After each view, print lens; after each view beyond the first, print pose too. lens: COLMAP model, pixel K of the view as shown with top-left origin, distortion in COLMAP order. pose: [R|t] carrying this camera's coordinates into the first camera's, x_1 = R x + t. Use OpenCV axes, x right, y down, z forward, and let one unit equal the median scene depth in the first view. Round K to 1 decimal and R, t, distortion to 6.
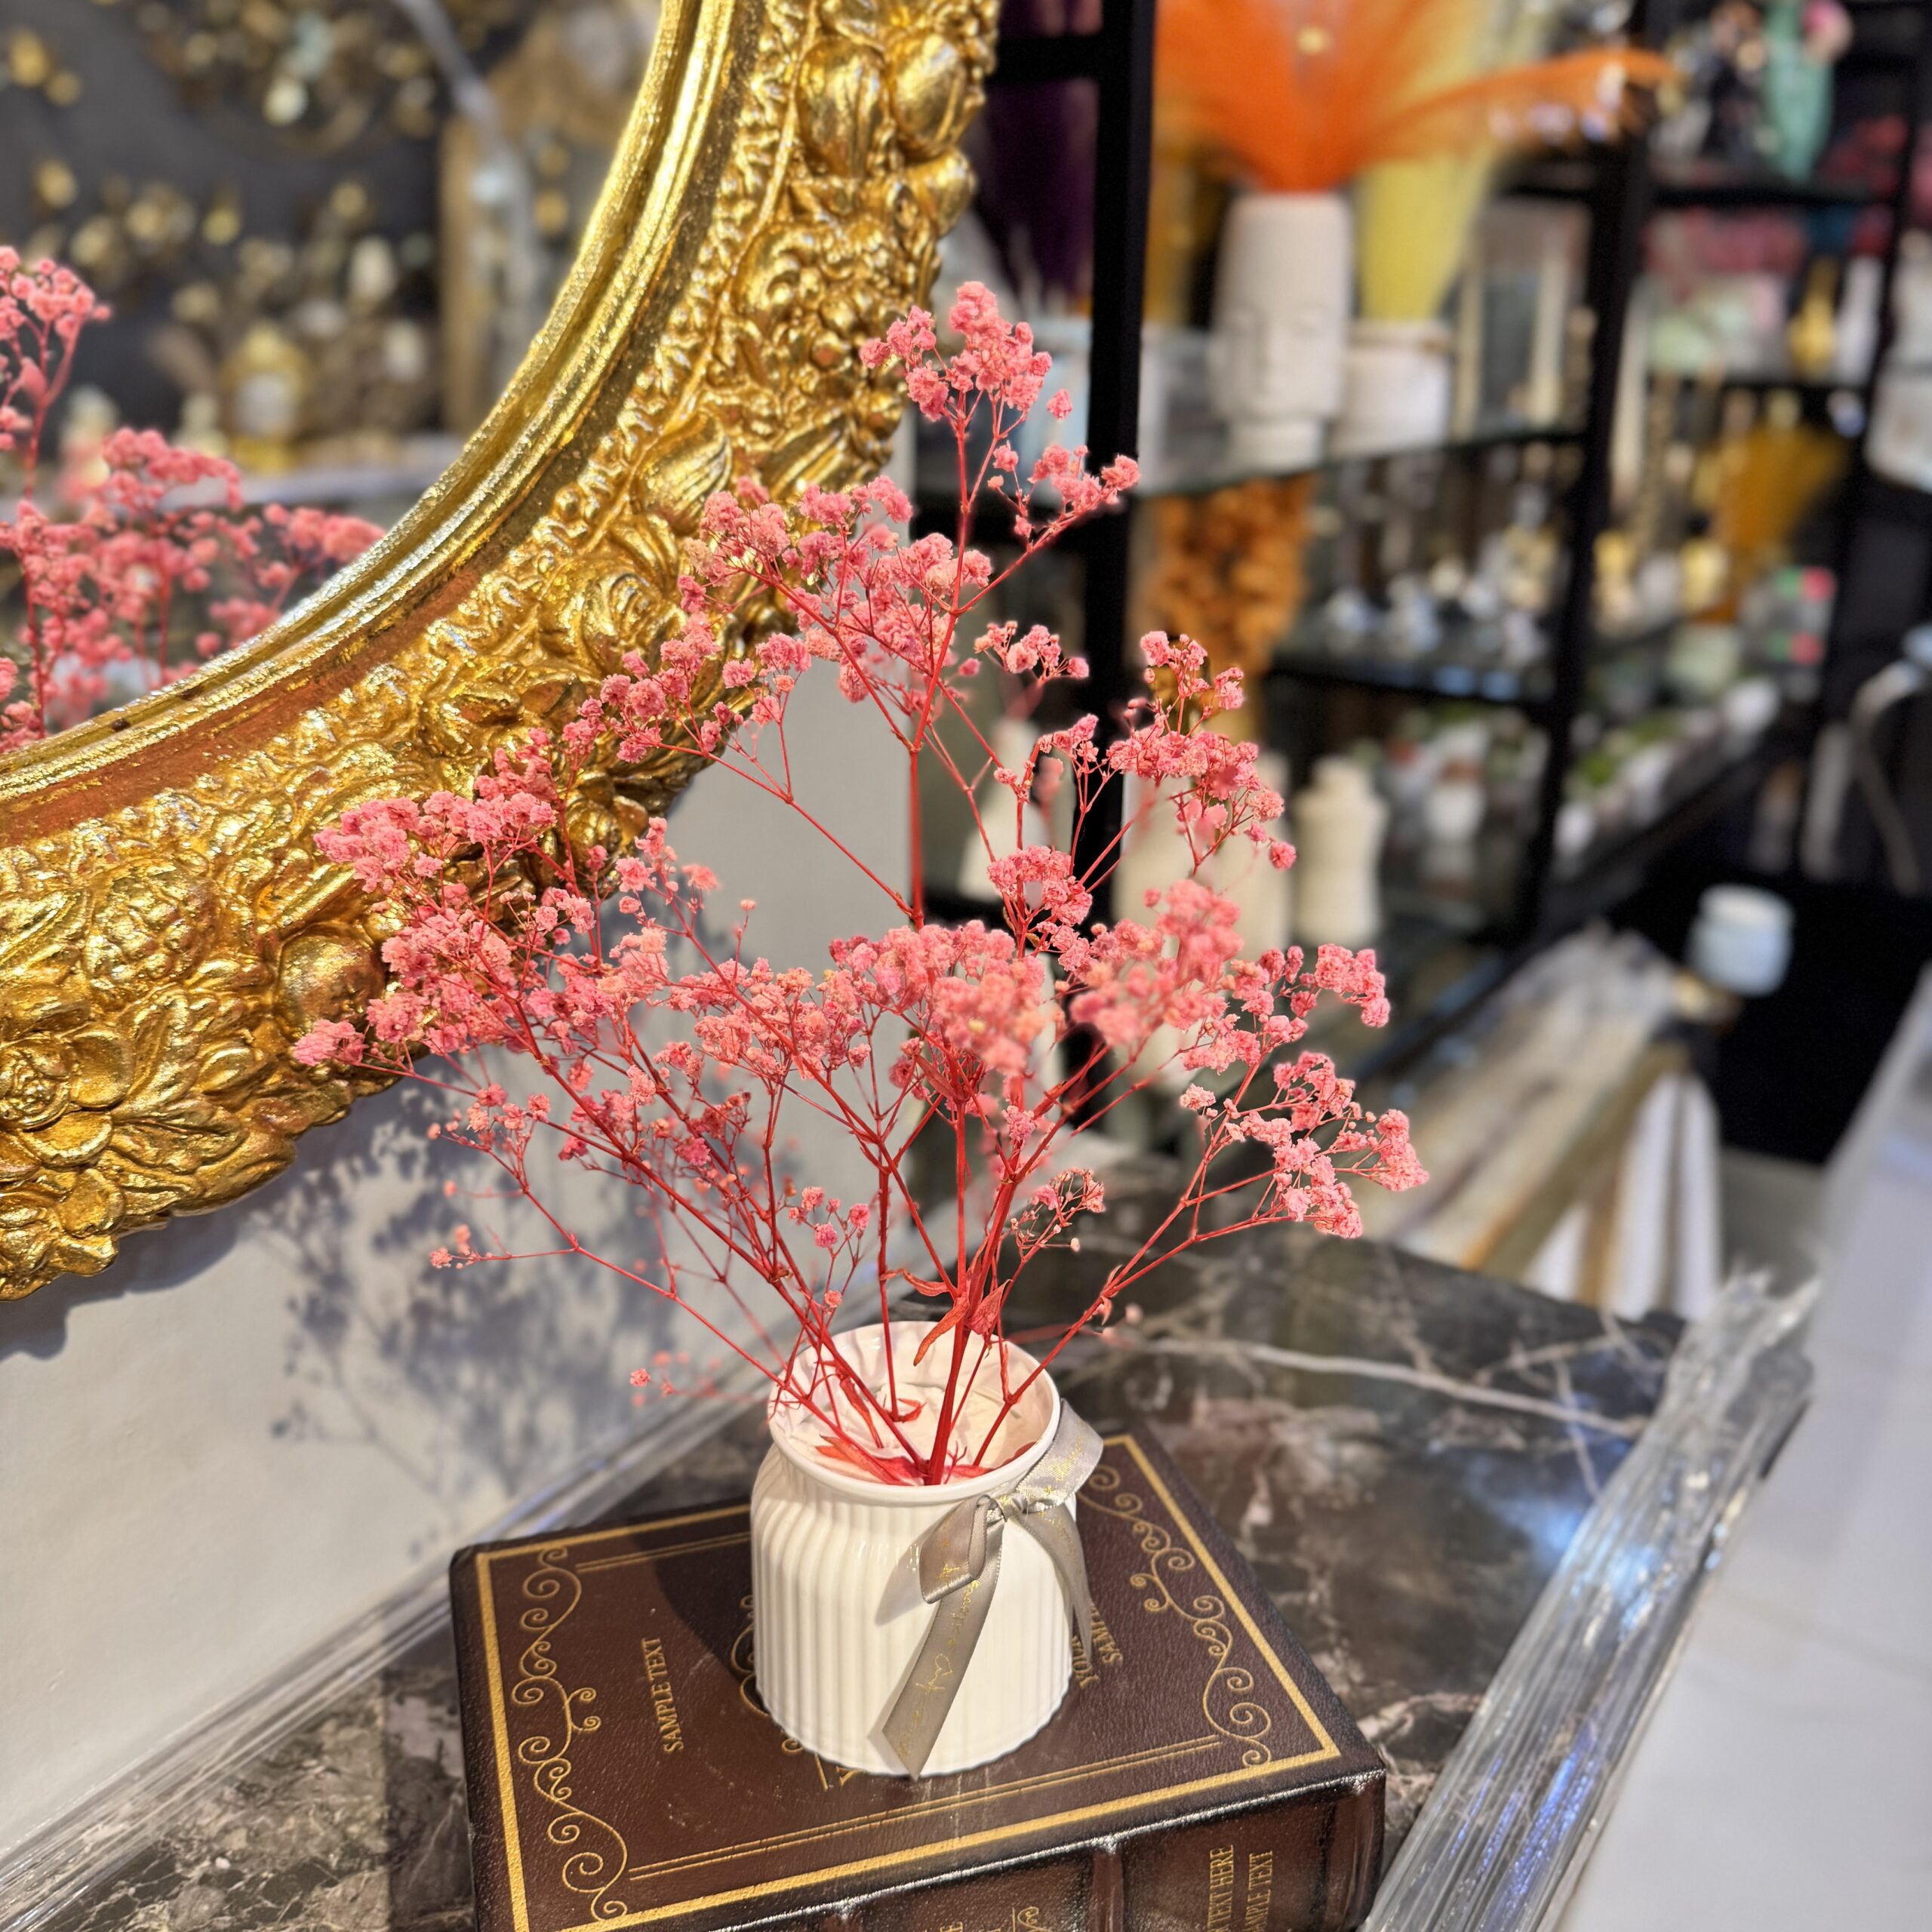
lens RADIAL K [[1856.2, 0, 975.9], [0, 1856.2, 967.7], [0, 0, 1]] dist [0.130609, -0.354160]
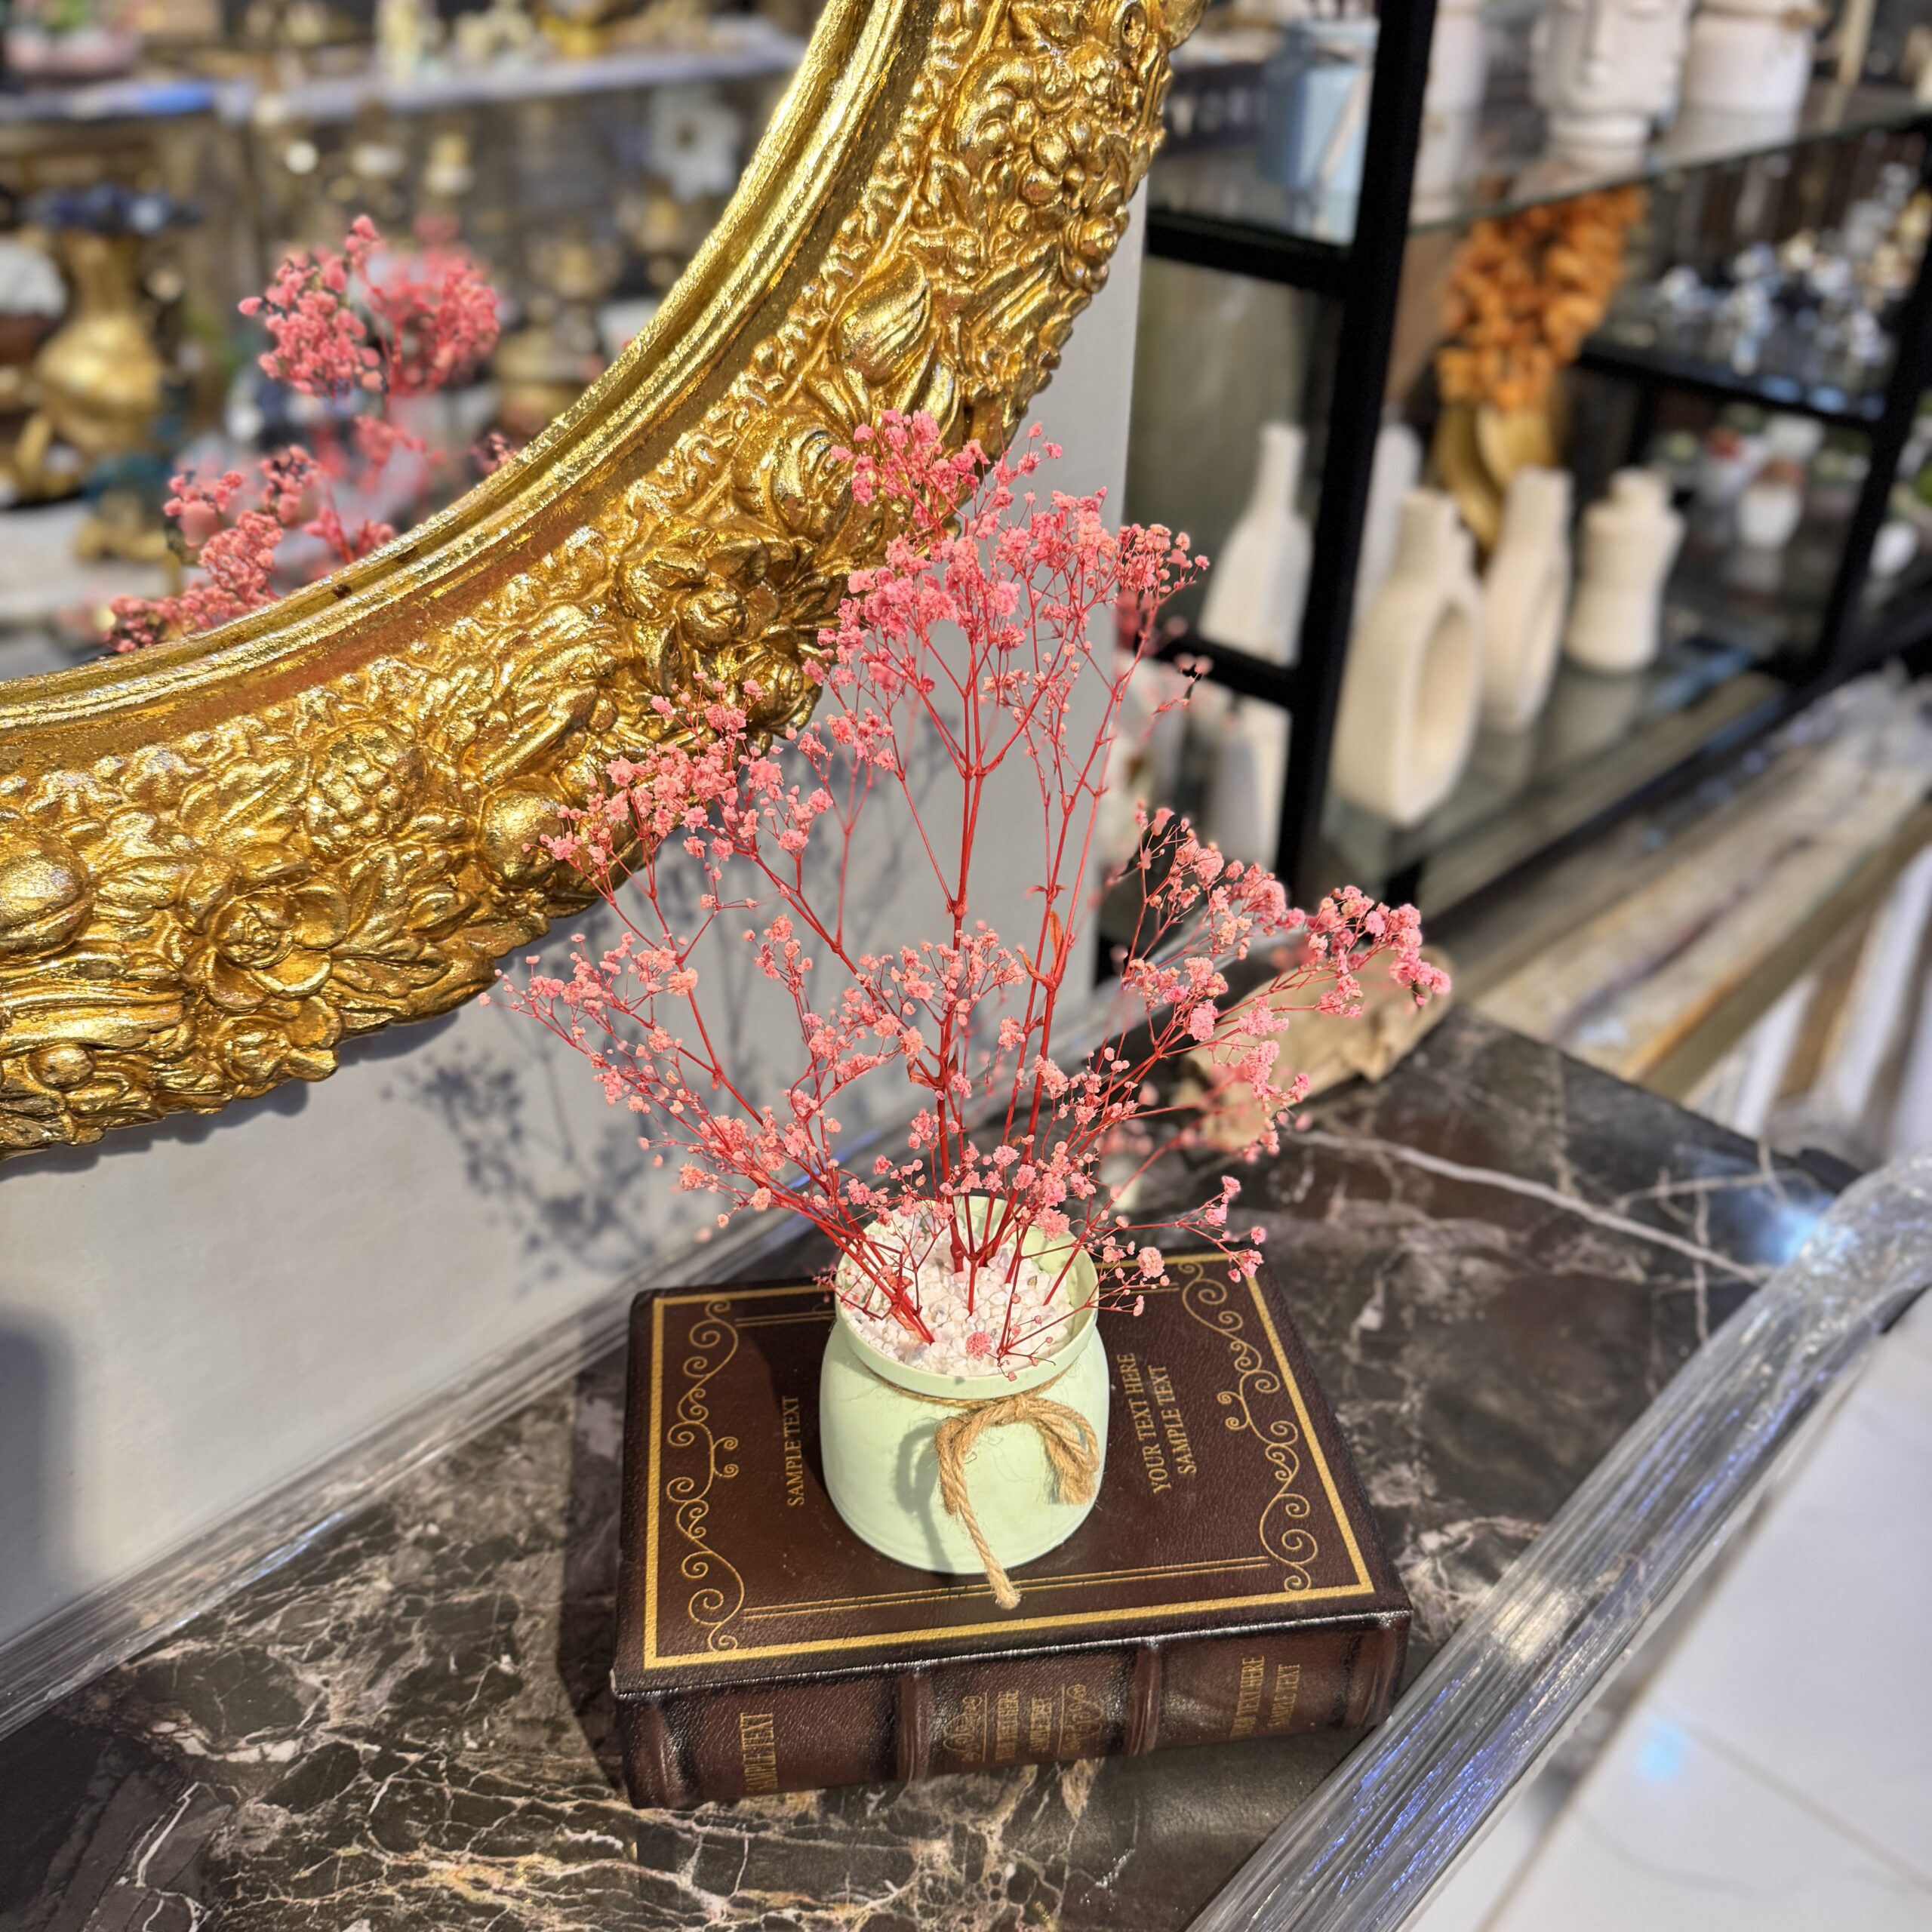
lens RADIAL K [[1866.3, 0, 988.7], [0, 1866.3, 962.3], [0, 0, 1]] dist [0.073238, -0.196179]
pose [[0.986056, 0.098753, -0.133947, 0.069320], [-0.068549, 0.974468, 0.213807, -0.146845], [0.151641, -0.201643, 0.967649, -0.037822]]
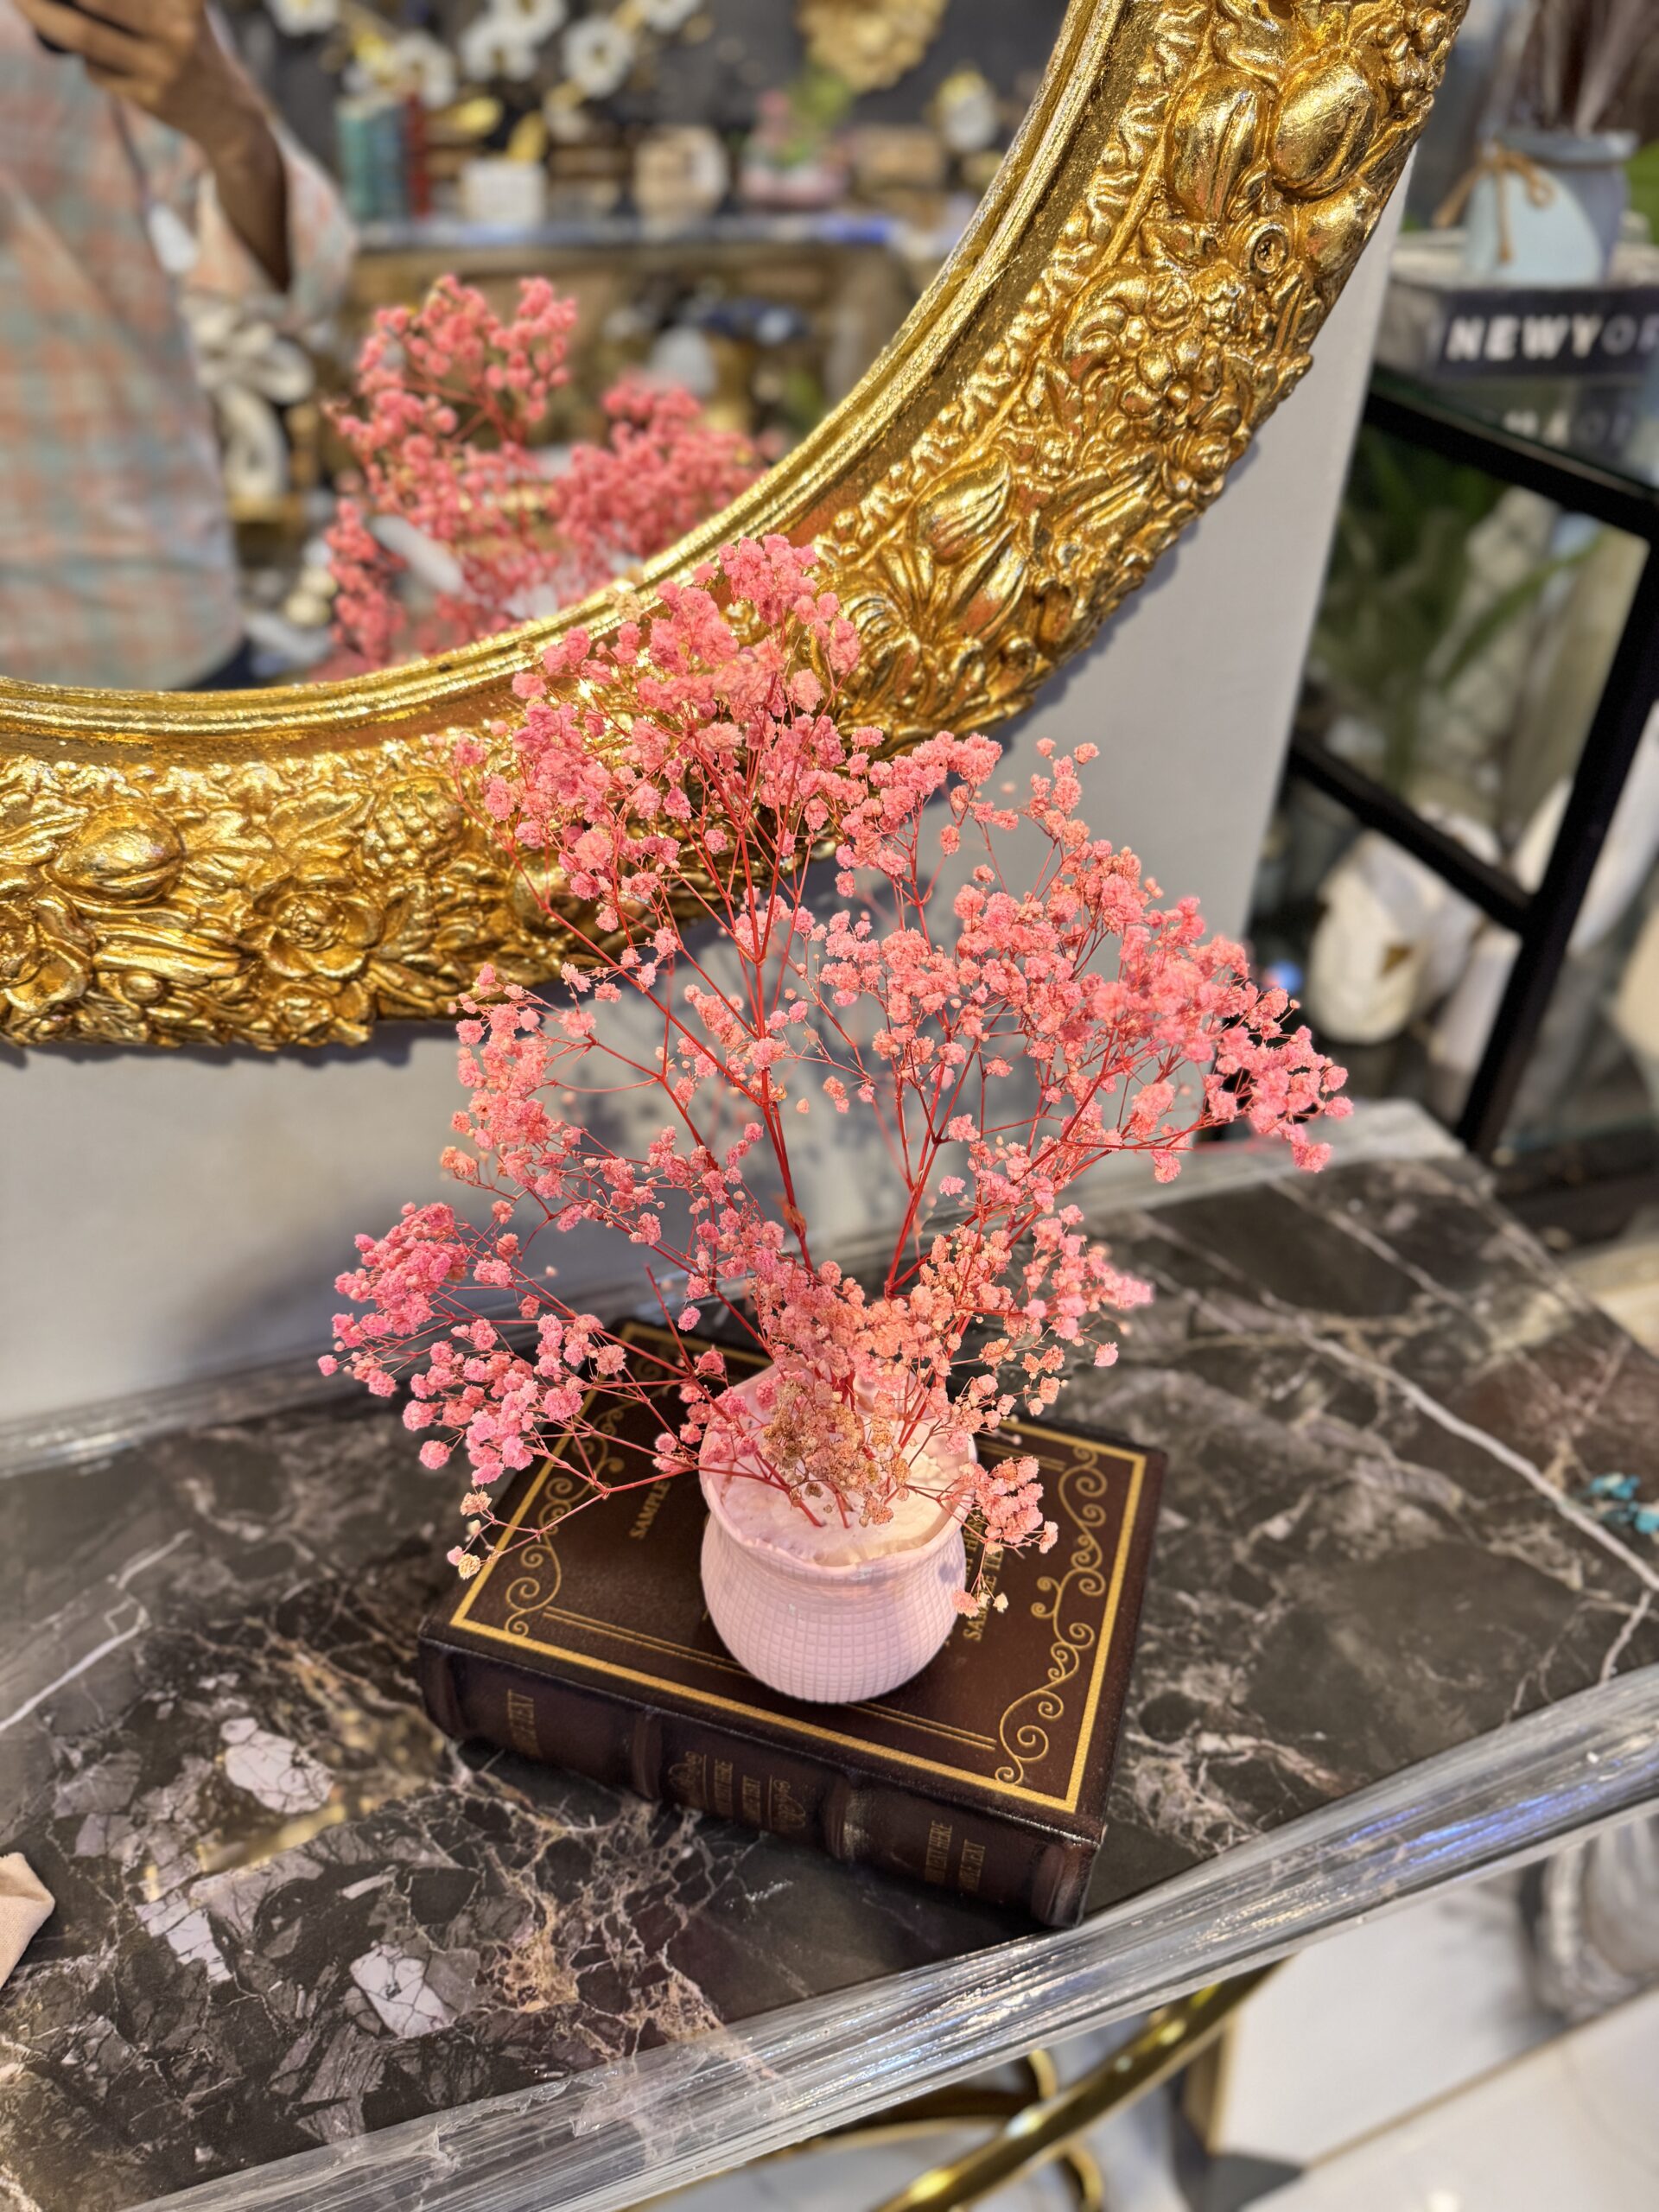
lens RADIAL K [[1619.9, 0, 819.0], [0, 1619.9, 1105.3], [0, 0, 1]] dist [-0.007441, -0.007901]
pose [[0.808182, 0.360136, -0.465988, 0.344583], [-0.223161, 0.919503, 0.323595, -0.228249], [0.545015, -0.157533, 0.823494, 0.114489]]
